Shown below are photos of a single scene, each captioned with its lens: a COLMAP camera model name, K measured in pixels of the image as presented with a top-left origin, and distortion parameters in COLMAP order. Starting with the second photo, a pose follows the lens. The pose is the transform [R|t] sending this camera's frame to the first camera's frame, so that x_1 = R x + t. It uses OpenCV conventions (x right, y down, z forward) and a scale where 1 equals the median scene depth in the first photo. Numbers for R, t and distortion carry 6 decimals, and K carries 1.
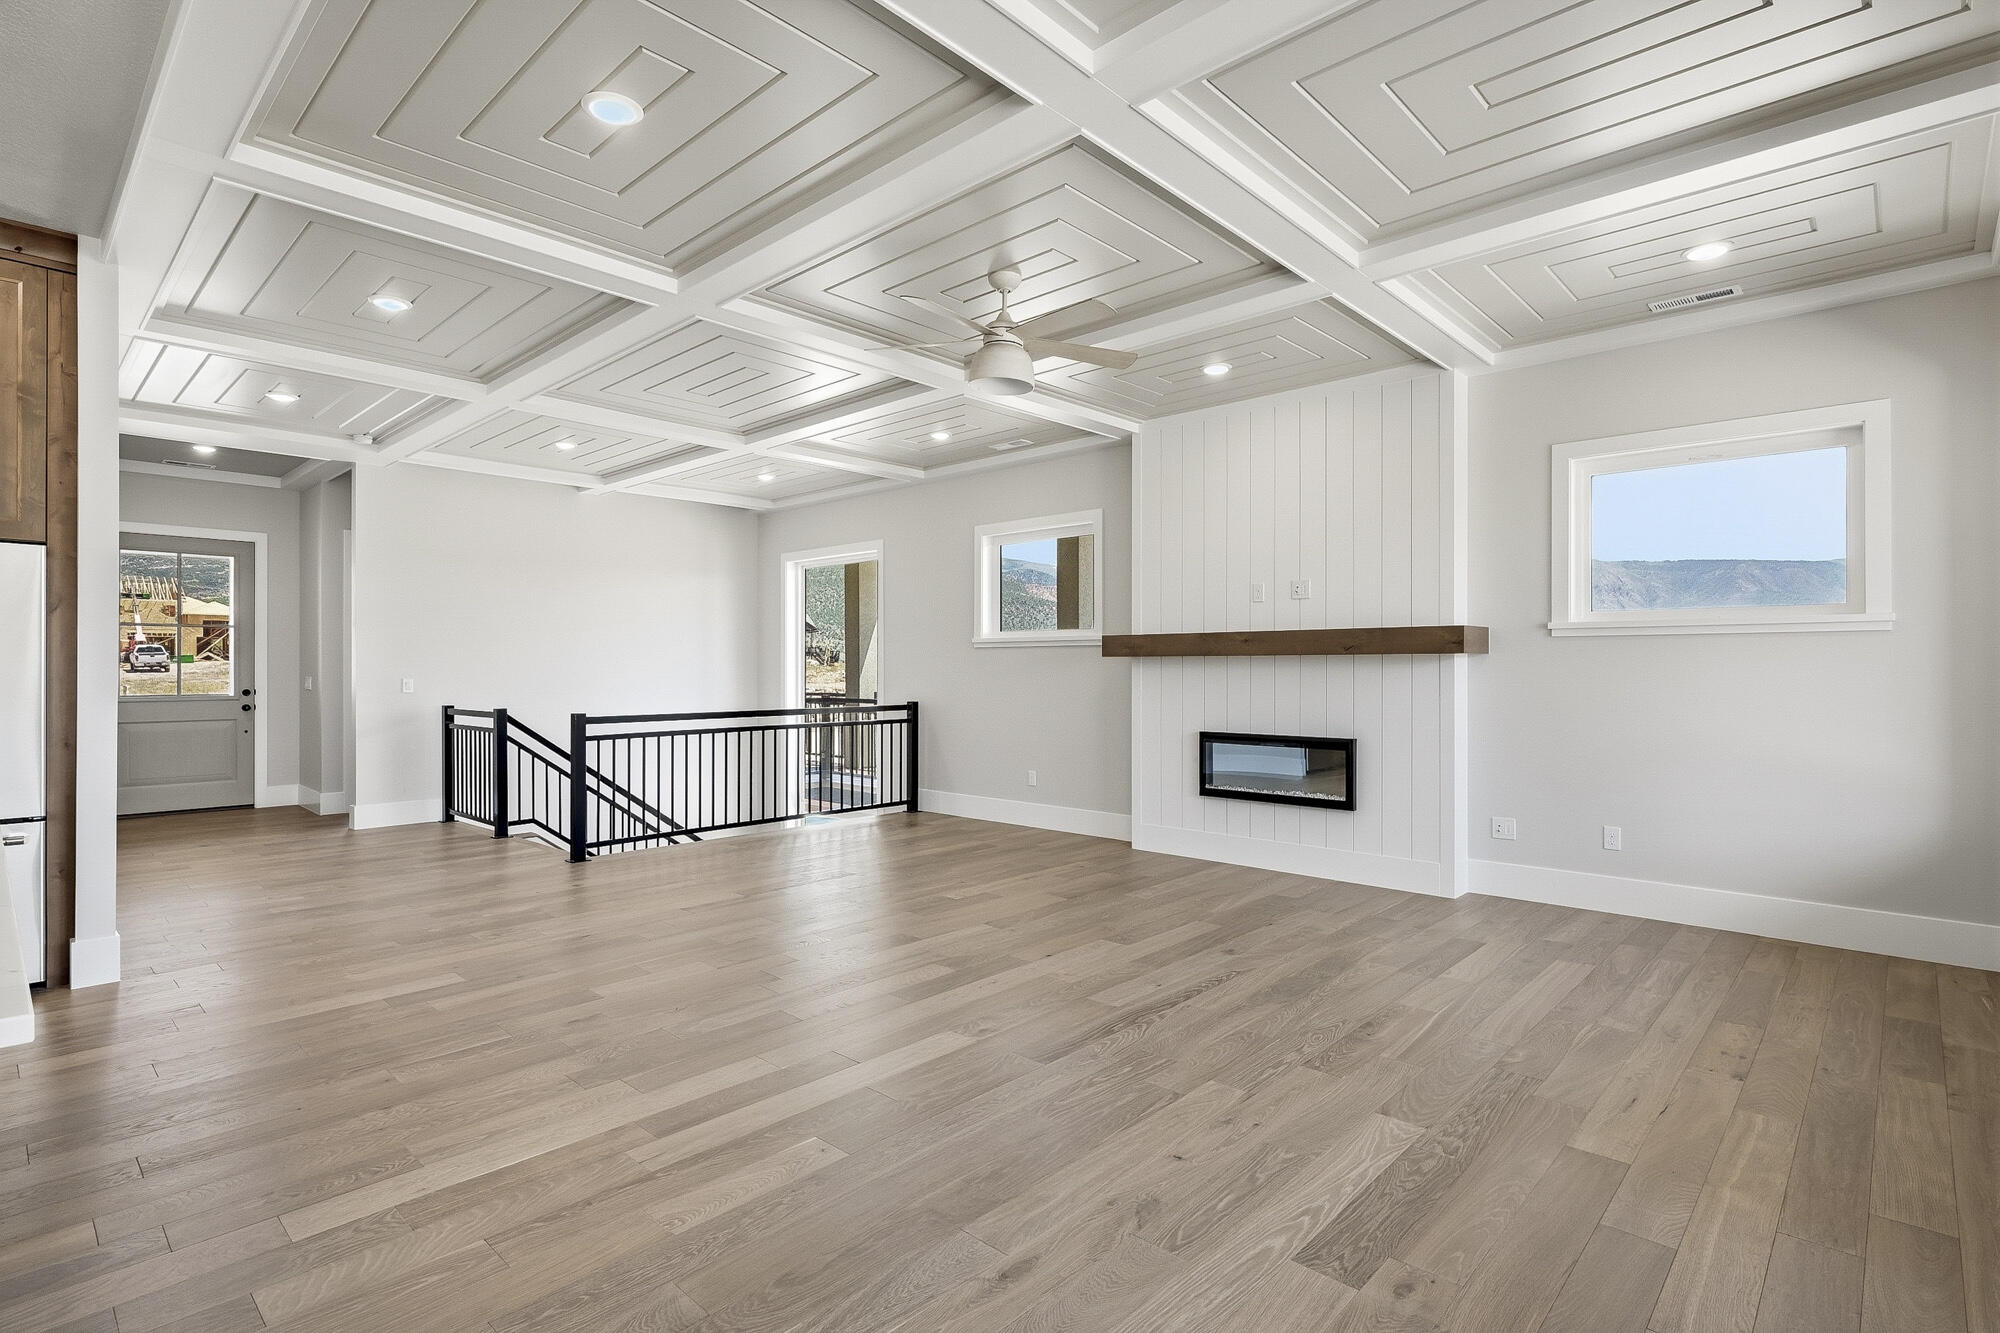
lens RADIAL K [[976.5, 0, 1016.5], [0, 976.5, 668.6], [0, 0, 1]] dist [-0.001731, -0.000318]
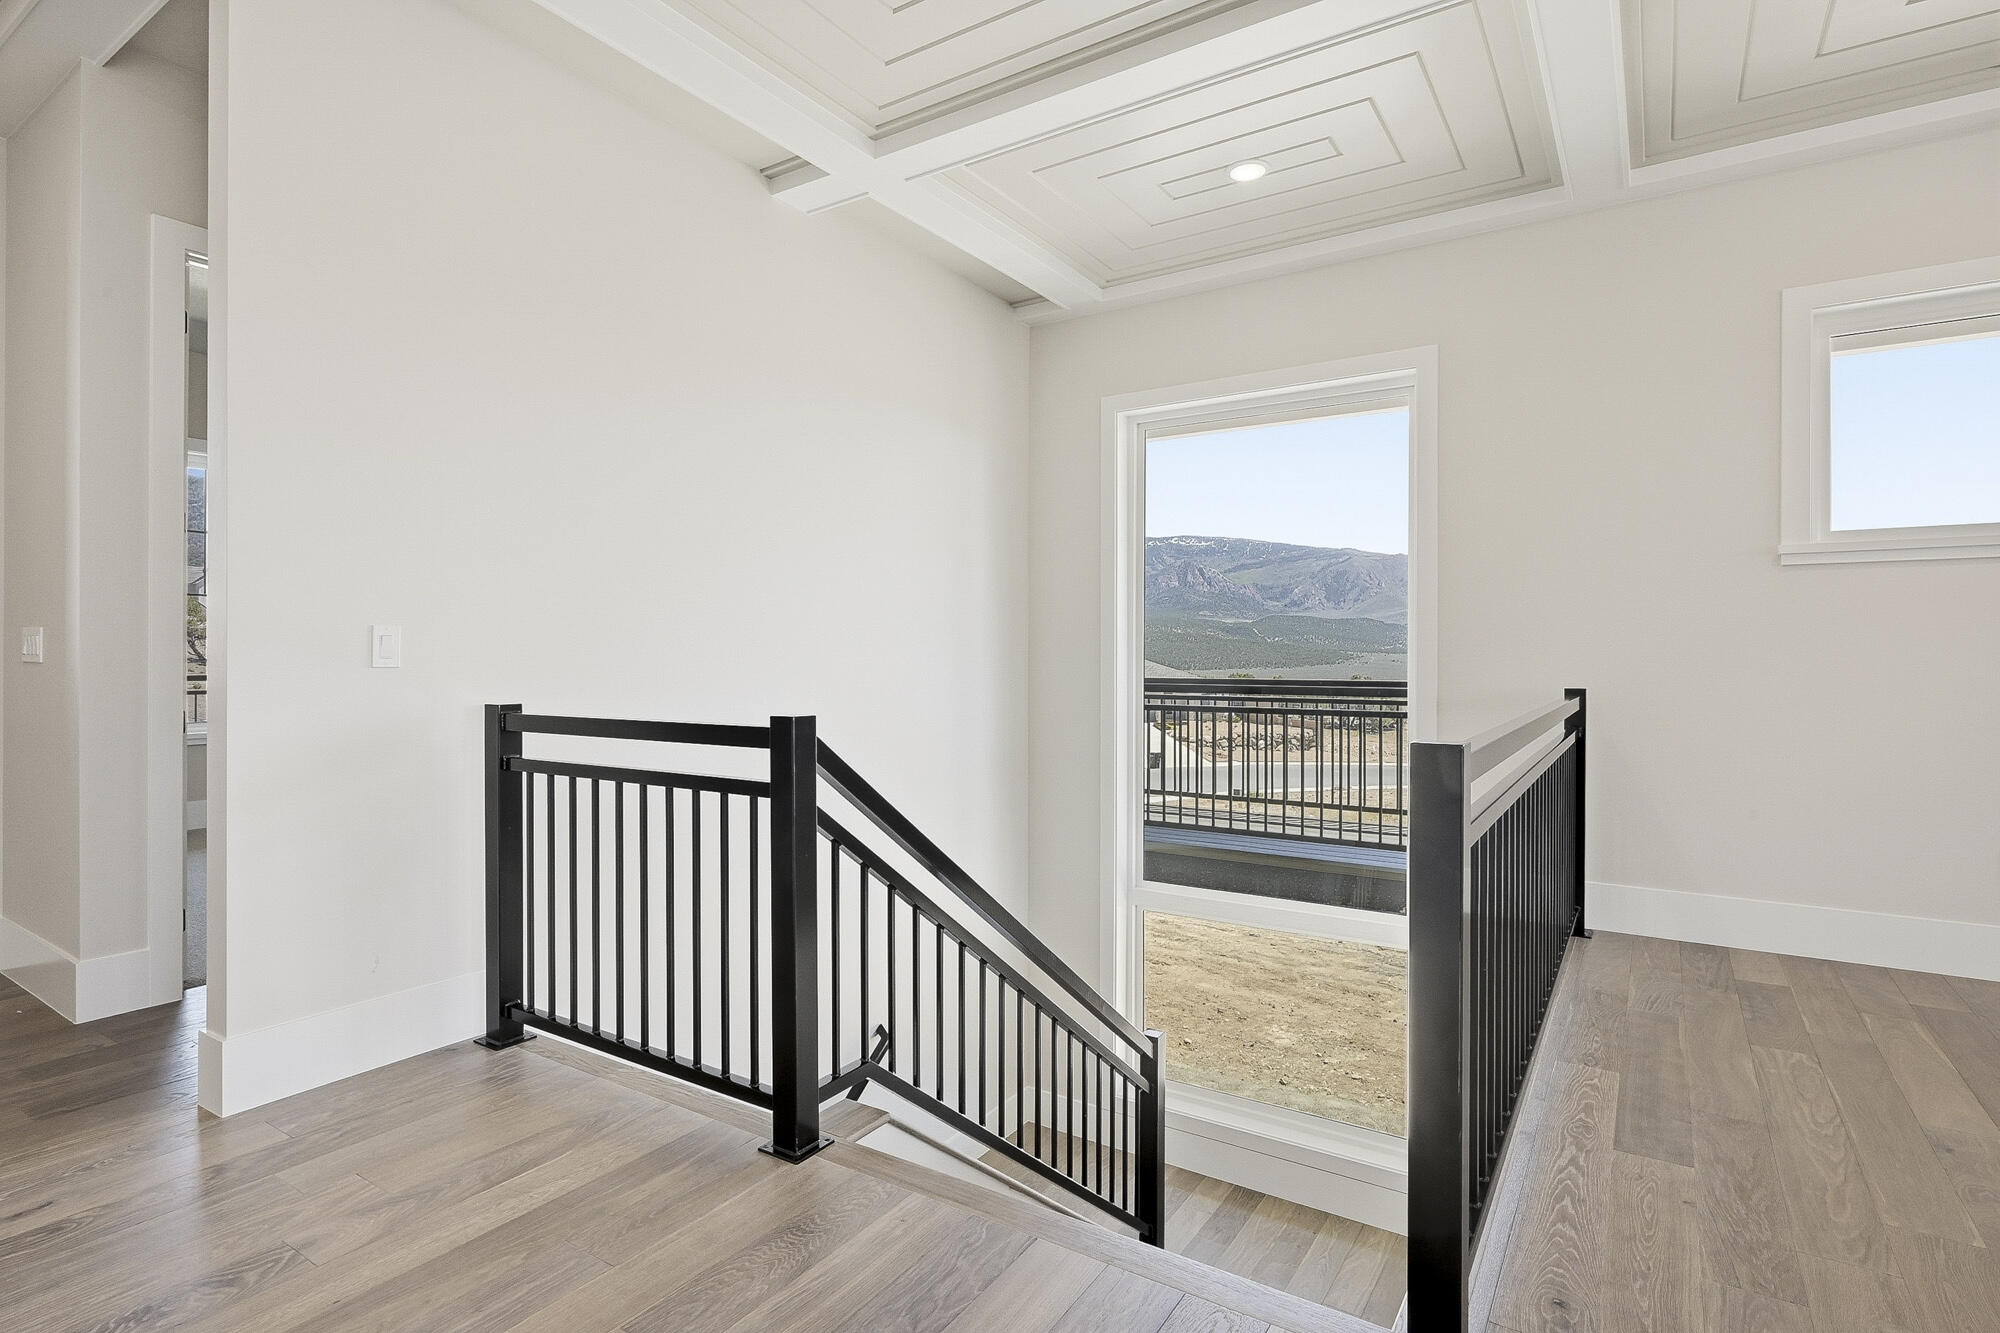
lens RADIAL K [[976.5, 0, 986.9], [0, 976.5, 663.4], [0, 0, 1]] dist [-0.001731, -0.000318]
pose [[0.985890, 0.003118, 0.167364, -0.478929], [-0.004416, 0.999963, 0.007383, 0.020281], [-0.167334, -0.008018, 0.985868, 0.640306]]
